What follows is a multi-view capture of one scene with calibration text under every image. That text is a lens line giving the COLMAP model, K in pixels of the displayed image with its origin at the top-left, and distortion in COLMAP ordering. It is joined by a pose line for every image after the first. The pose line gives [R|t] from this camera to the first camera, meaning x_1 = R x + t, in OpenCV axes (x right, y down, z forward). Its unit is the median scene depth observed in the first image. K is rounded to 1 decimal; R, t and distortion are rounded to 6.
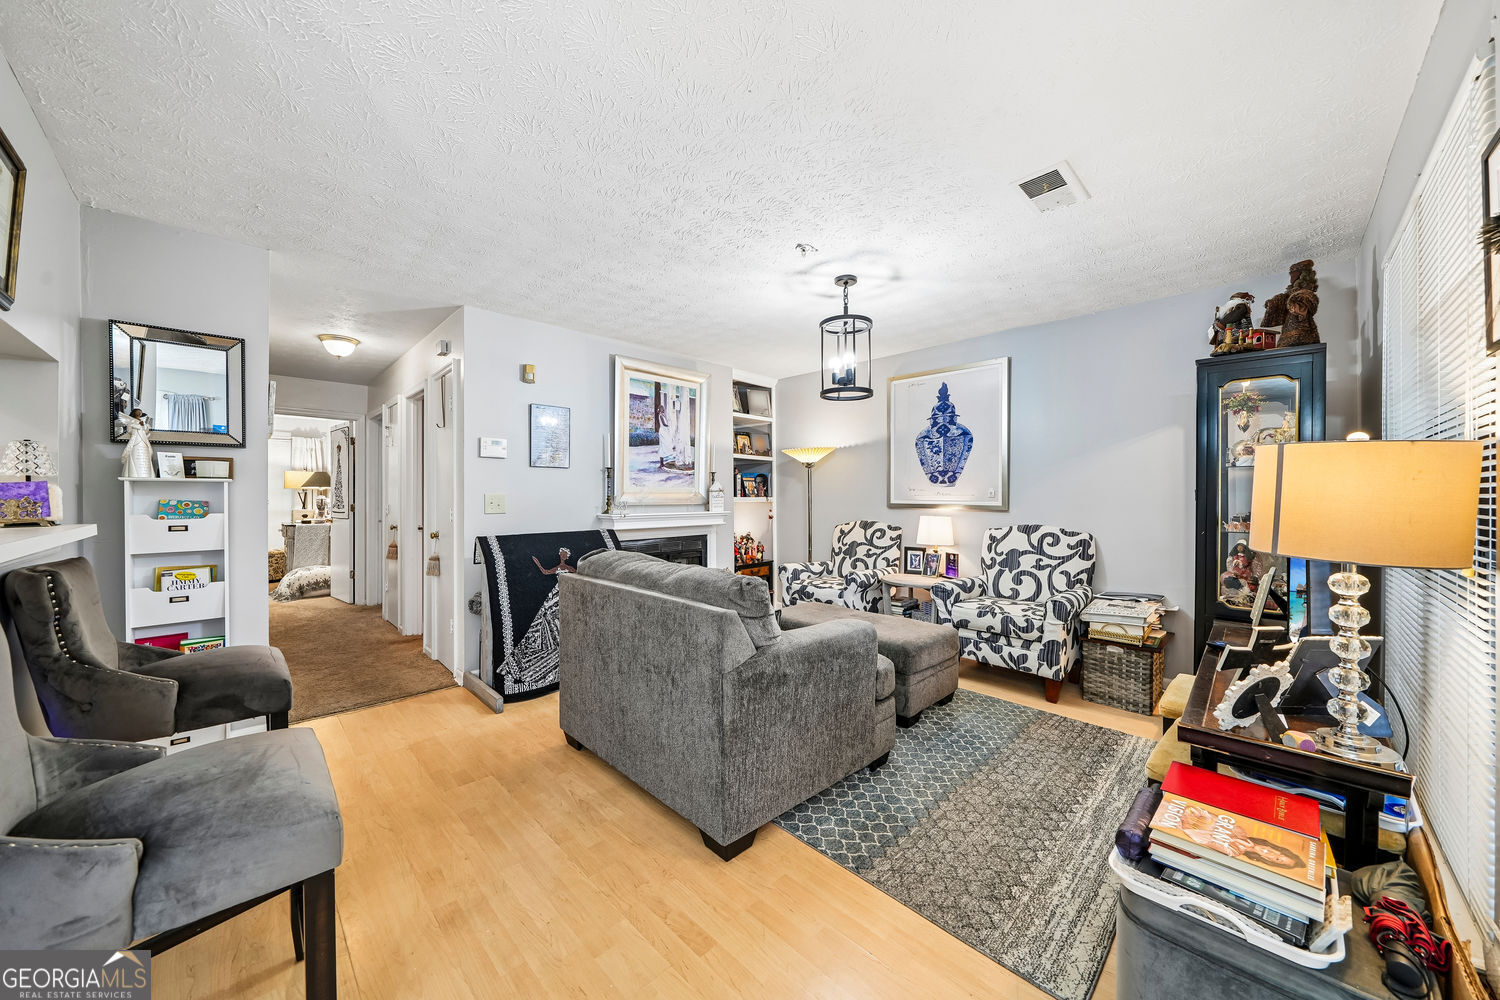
lens RADIAL K [[526.6, 0, 749.5], [0, 526.6, 499.6], [0, 0, 1]] dist [-0.009976, 0.000173]
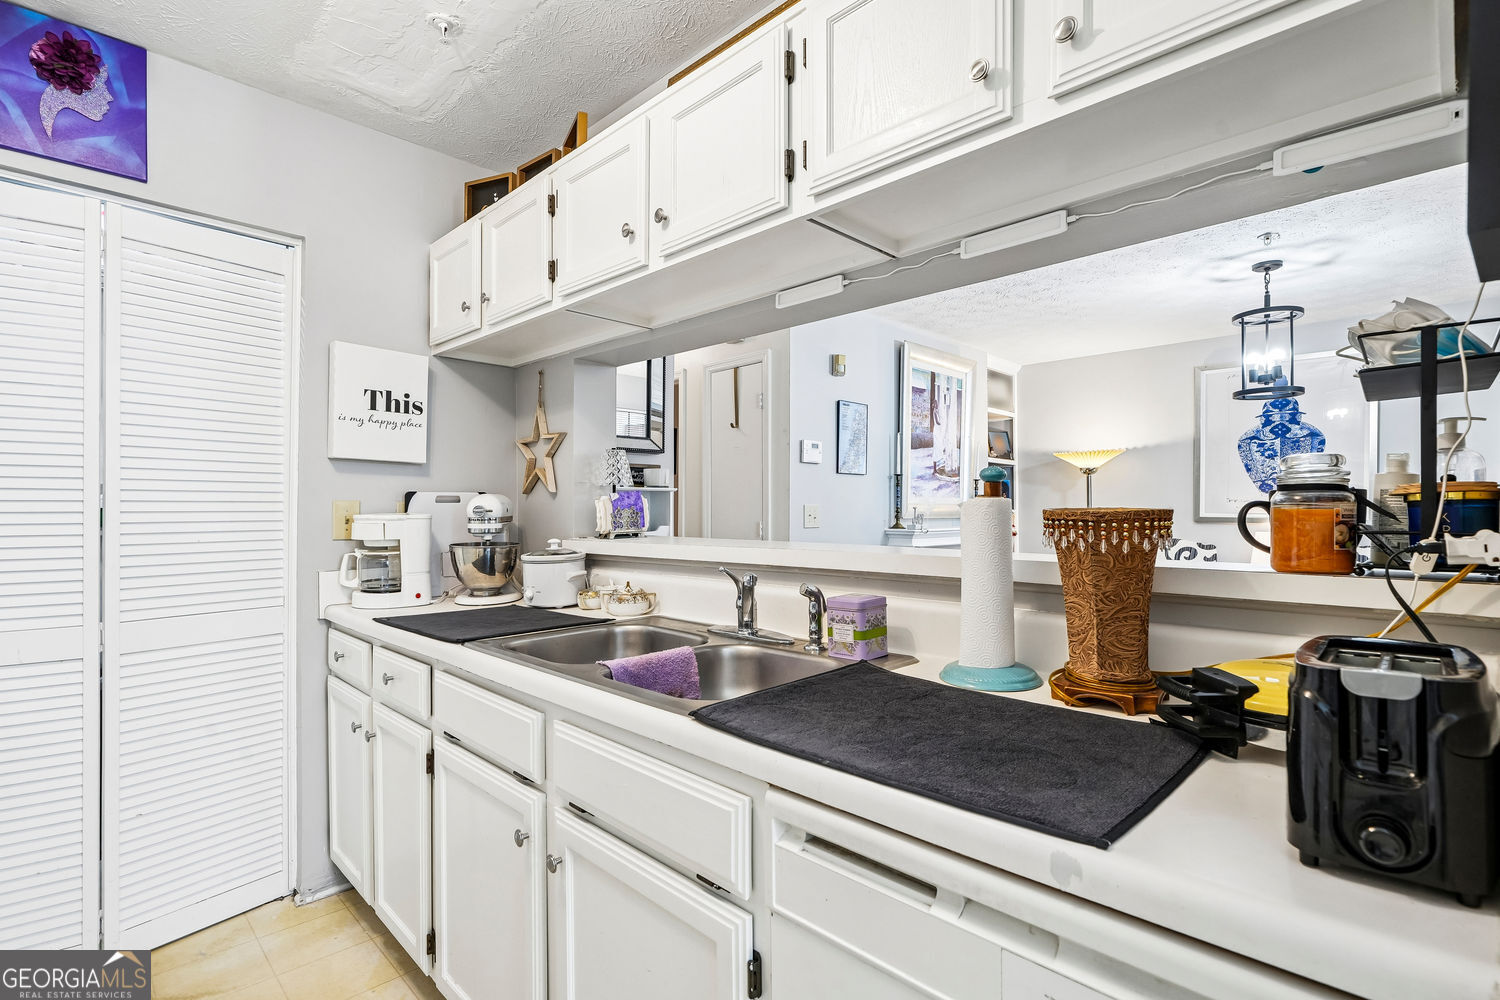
lens RADIAL K [[716.7, 0, 752.9], [0, 716.7, 511.5], [0, 0, 1]] dist [0.004084, -0.001757]
pose [[0.999977, 0.001418, 0.006666, -0.489169], [-0.001400, 0.999996, -0.002623, 0.002551], [-0.006669, 0.002614, 0.999974, -0.147180]]
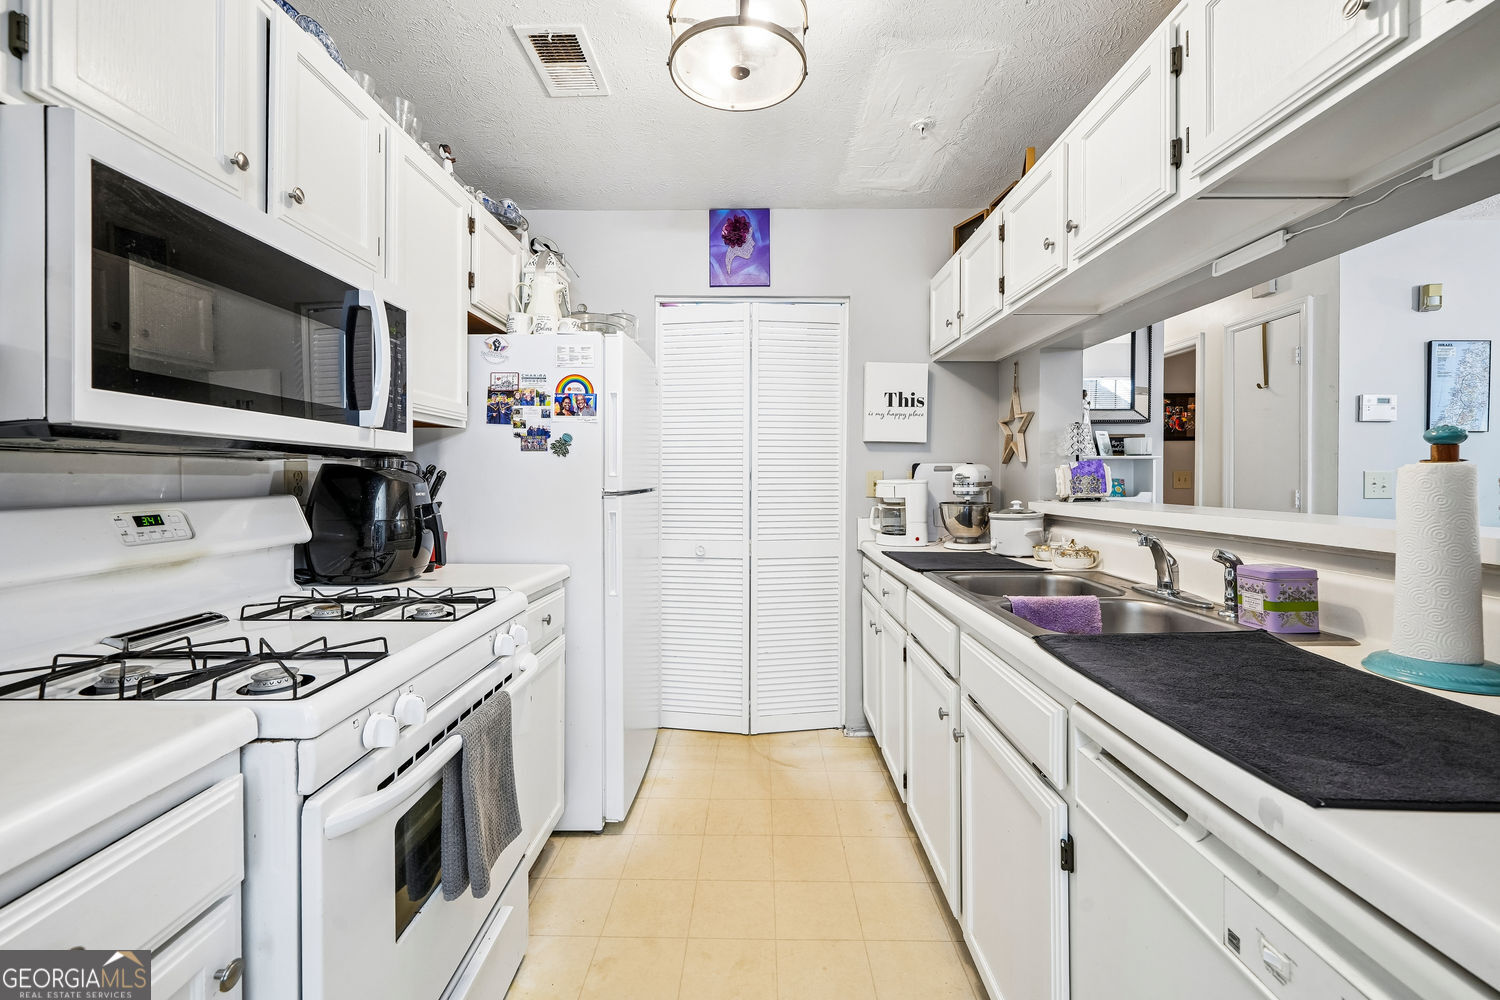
lens RADIAL K [[613.9, 0, 750.2], [0, 613.9, 480.6], [0, 0, 1]] dist [-0.002462, -0.000505]
pose [[0.702905, 0.006664, -0.711252, -0.409186], [-0.005248, 0.999977, 0.004183, 0.002670], [0.711264, 0.000792, 0.702924, -0.174882]]
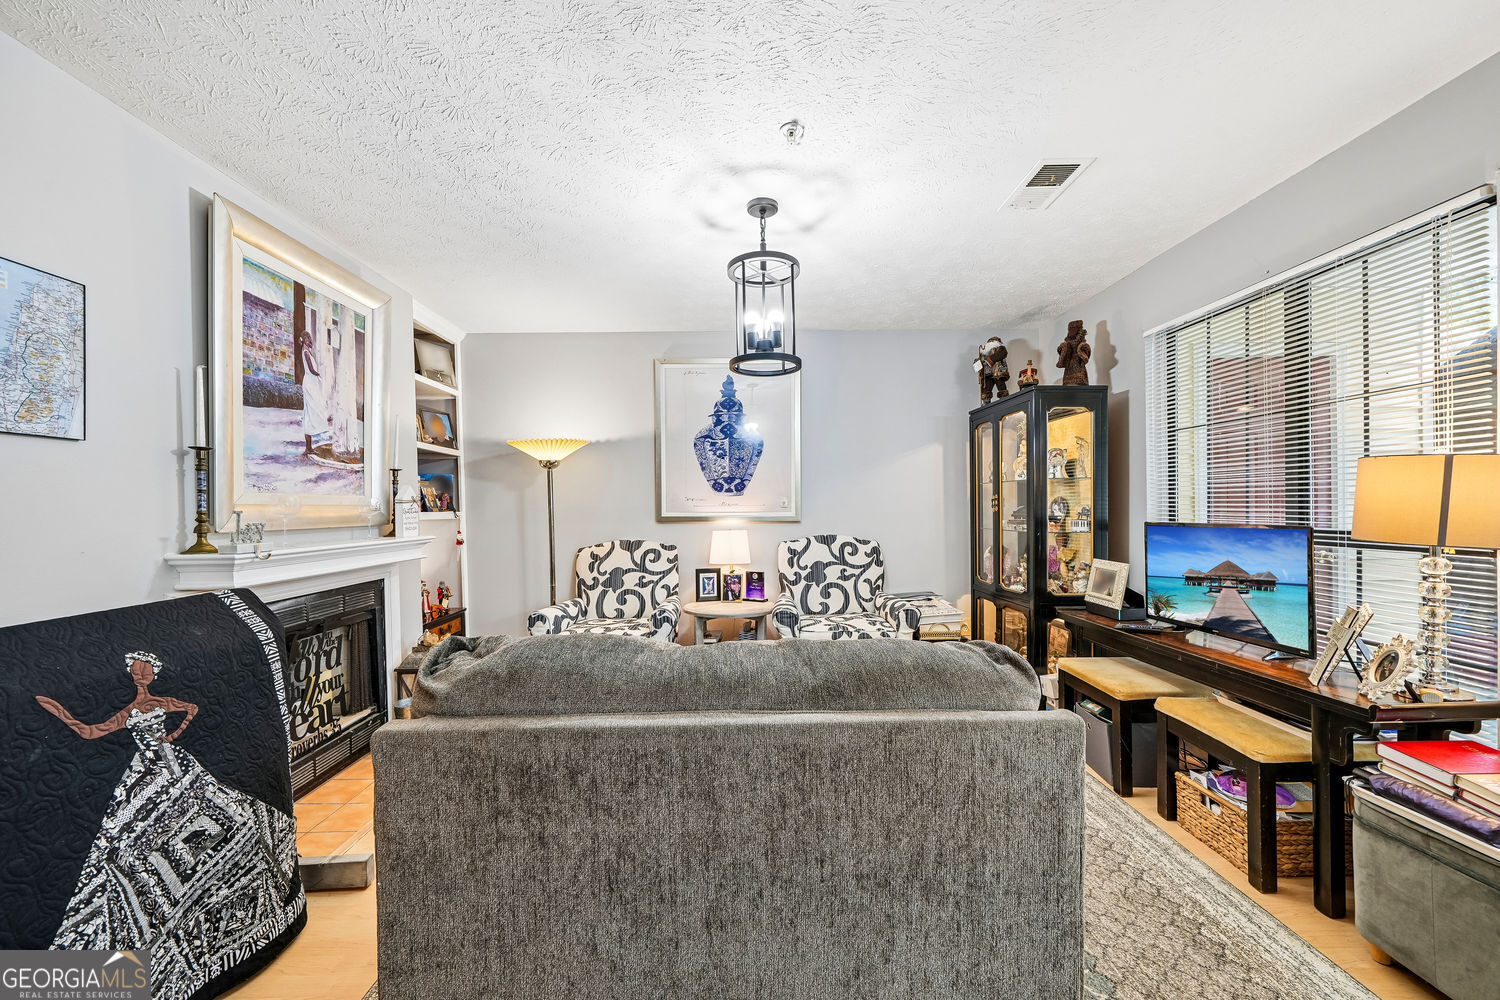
lens RADIAL K [[561.6, 0, 751.1], [0, 561.6, 513.2], [0, 0, 1]] dist [-0.004478, 0.000174]
pose [[0.693952, -0.016336, 0.719836, -0.274178], [0.017068, 0.999835, 0.006236, -0.001079], [-0.719819, 0.007959, 0.694117, 0.336847]]
